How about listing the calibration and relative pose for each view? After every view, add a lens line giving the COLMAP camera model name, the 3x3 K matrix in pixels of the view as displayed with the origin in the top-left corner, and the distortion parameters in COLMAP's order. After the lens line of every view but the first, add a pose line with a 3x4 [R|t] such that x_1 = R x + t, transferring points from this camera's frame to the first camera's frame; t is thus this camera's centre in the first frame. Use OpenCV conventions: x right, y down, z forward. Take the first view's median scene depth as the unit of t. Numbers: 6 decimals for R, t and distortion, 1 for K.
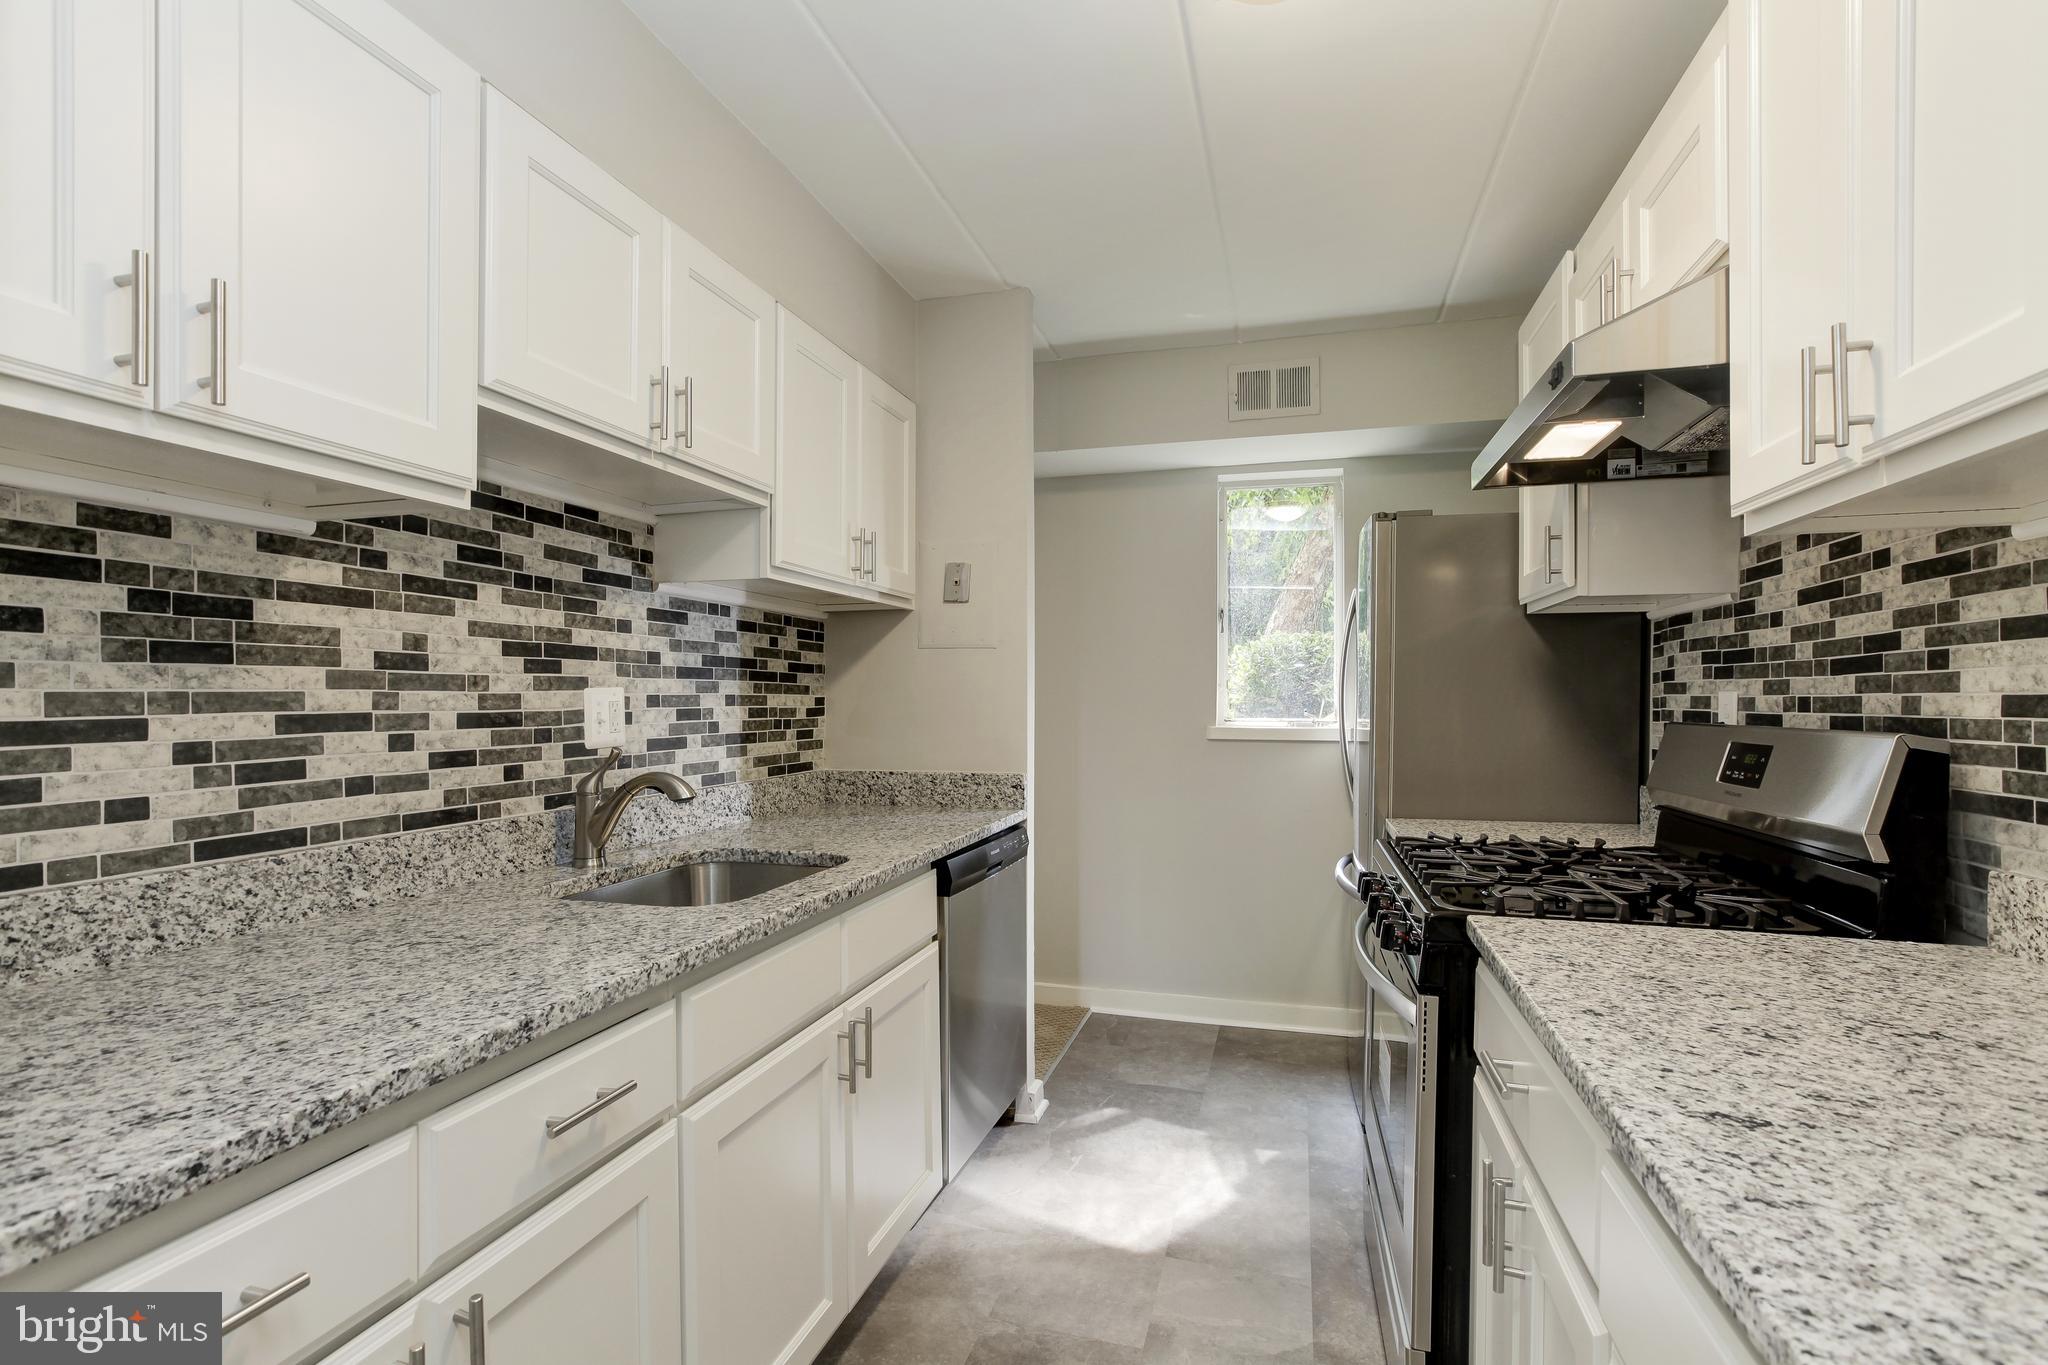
lens RADIAL K [[925.7, 0, 1043.3], [0, 925.7, 695.9], [0, 0, 1]] dist [-0.020749, 0.008766]
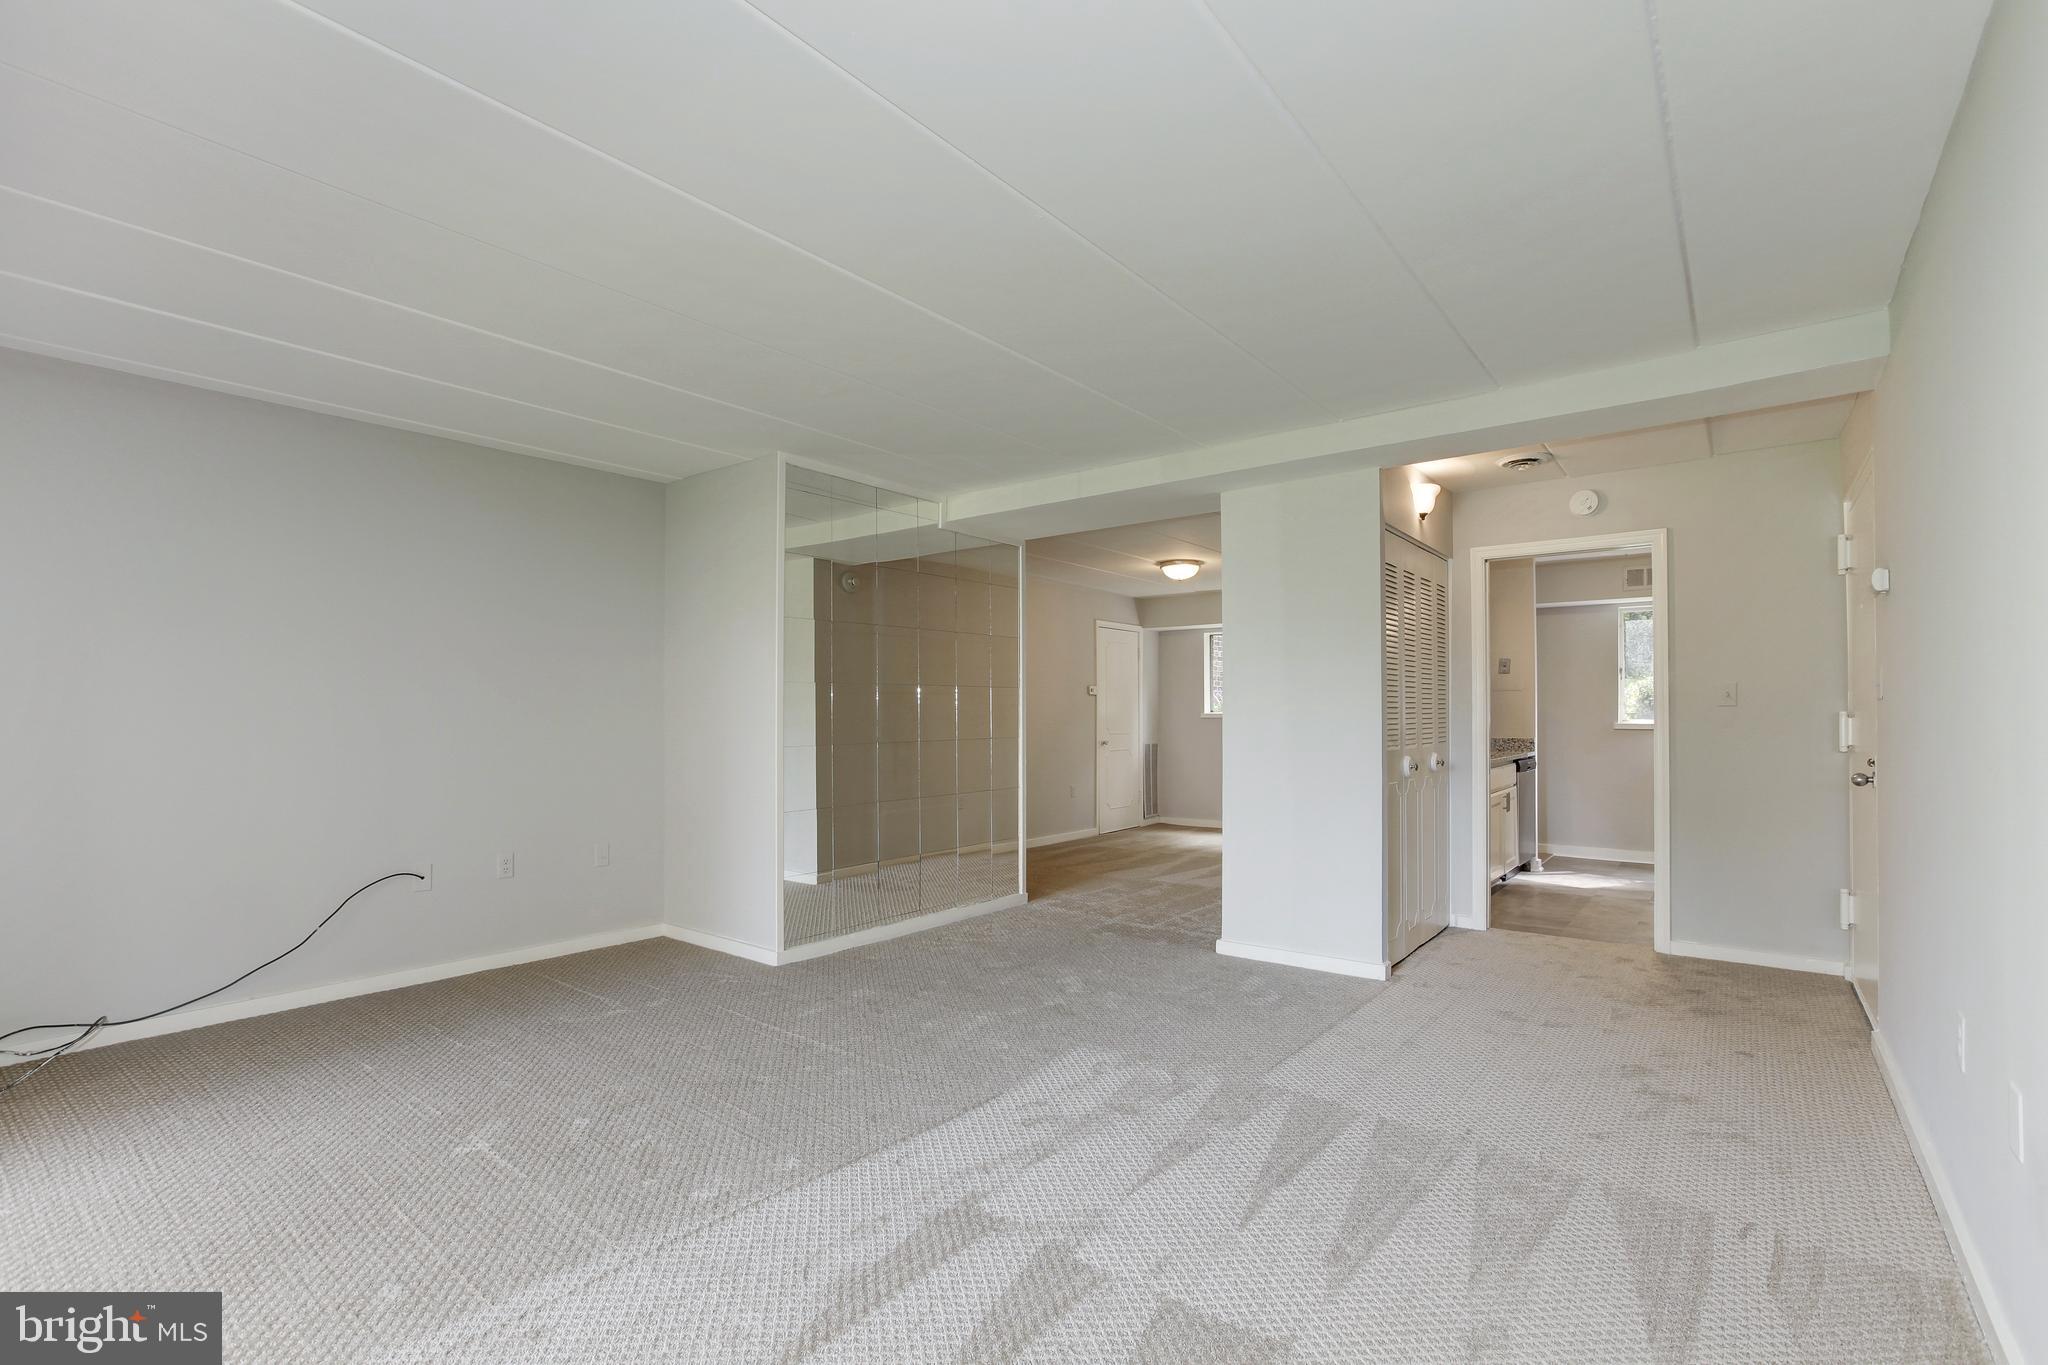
lens RADIAL K [[925.7, 0, 1023.9], [0, 925.7, 699.2], [0, 0, 1]] dist [-0.020749, 0.008766]
pose [[0.922862, -0.003097, -0.385118, -0.466867], [-0.001150, 0.999941, -0.010795, 0.003393], [0.385129, 0.010405, 0.922804, -2.655567]]
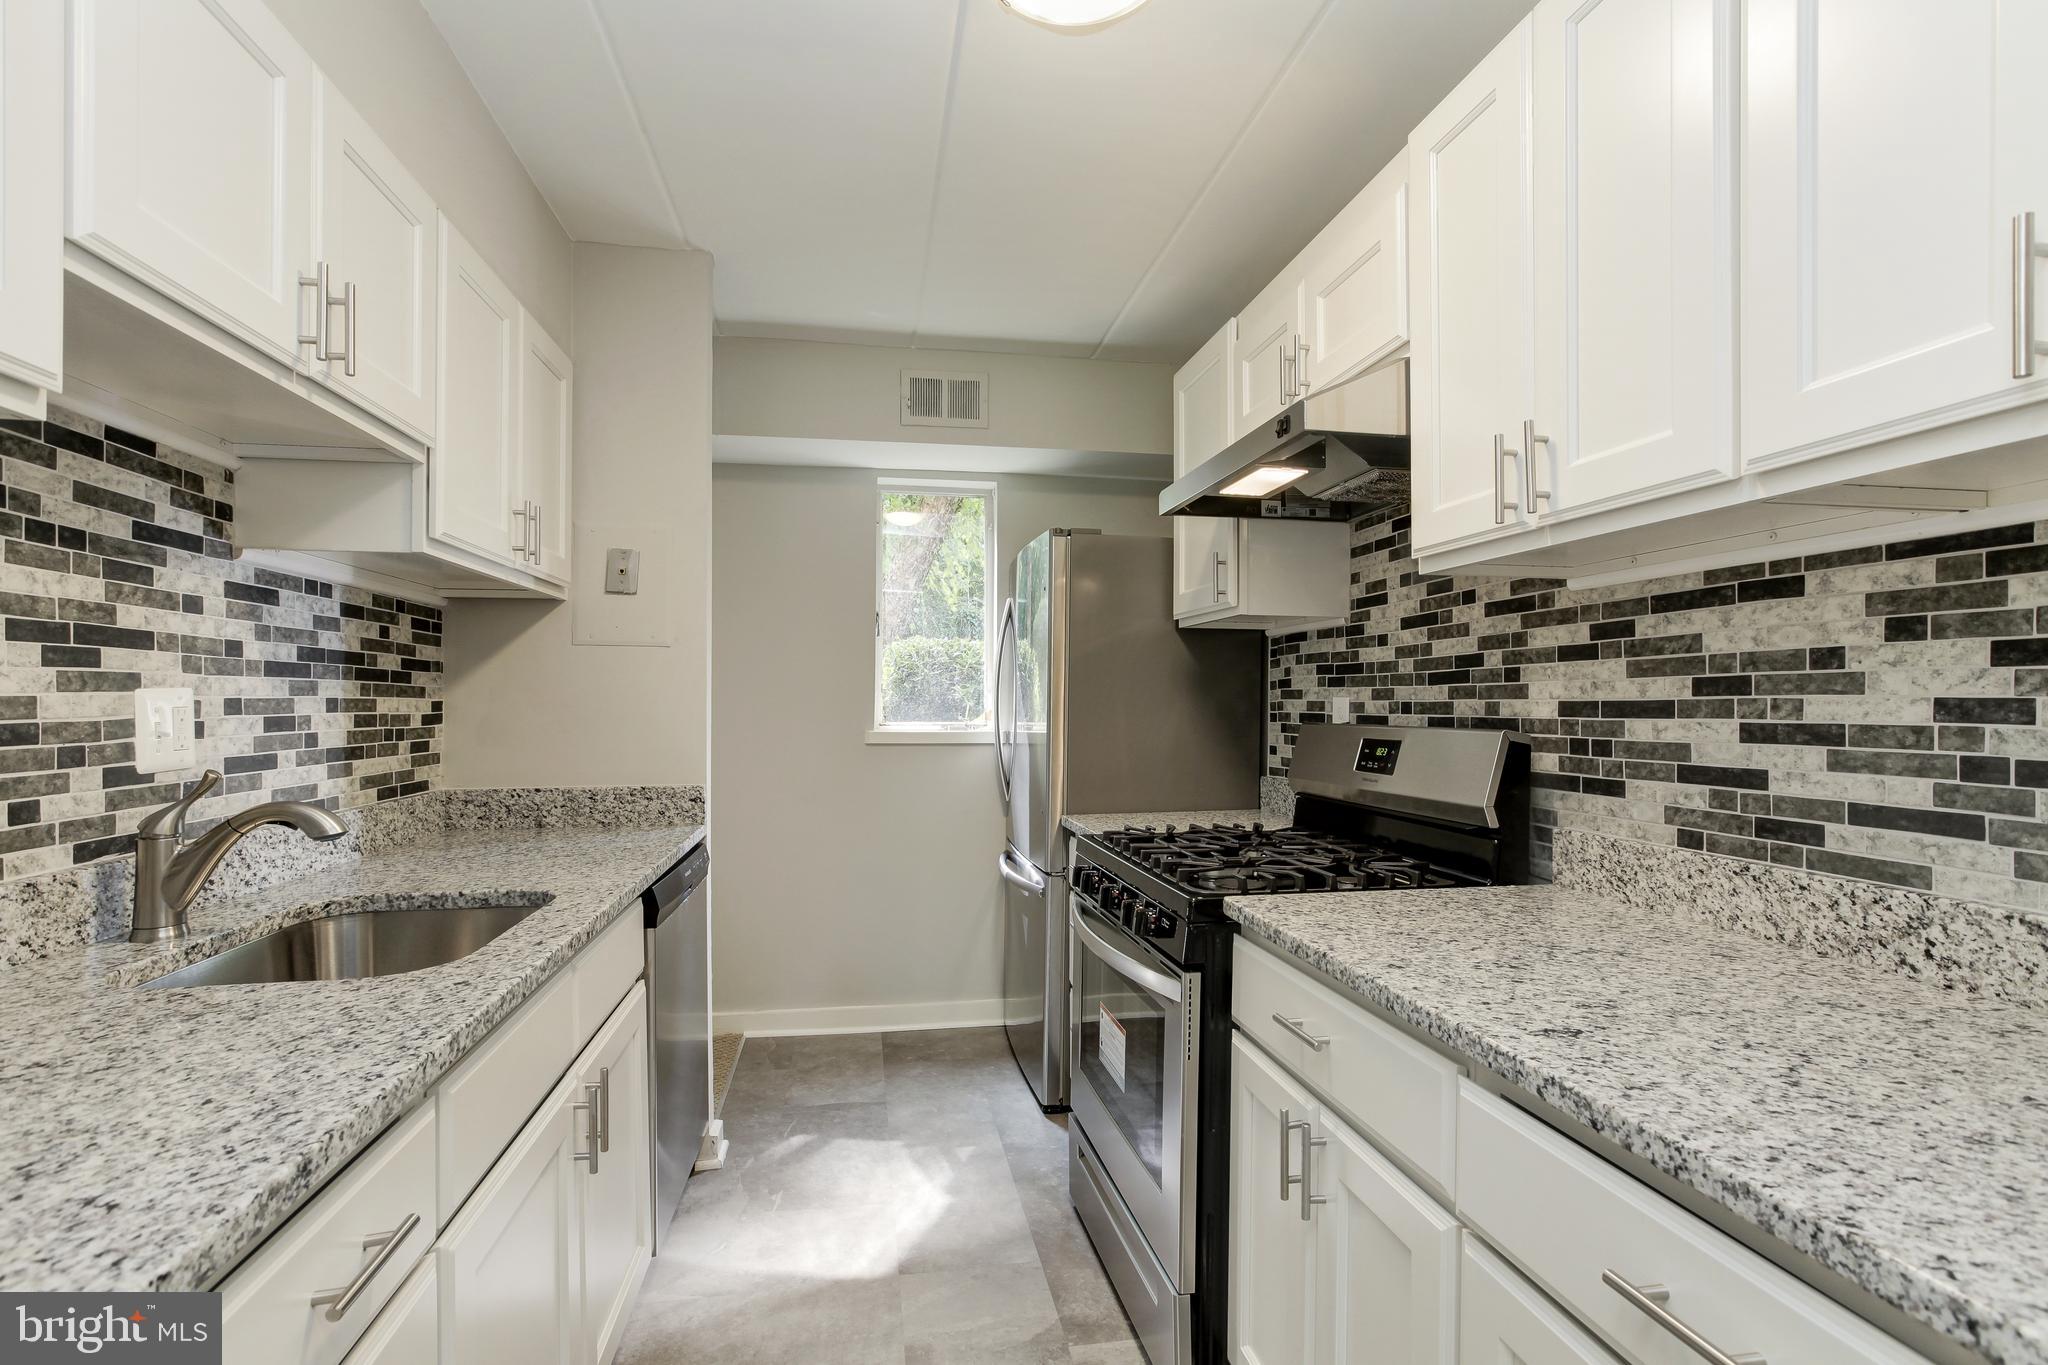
lens RADIAL K [[925.7, 0, 1037.8], [0, 925.7, 693.4], [0, 0, 1]] dist [-0.020749, 0.008766]
pose [[0.899971, 0.004446, 0.435927, -0.159611], [-0.001617, 0.999975, -0.006860, -0.000852], [-0.435946, 0.005469, 0.899956, 0.053325]]
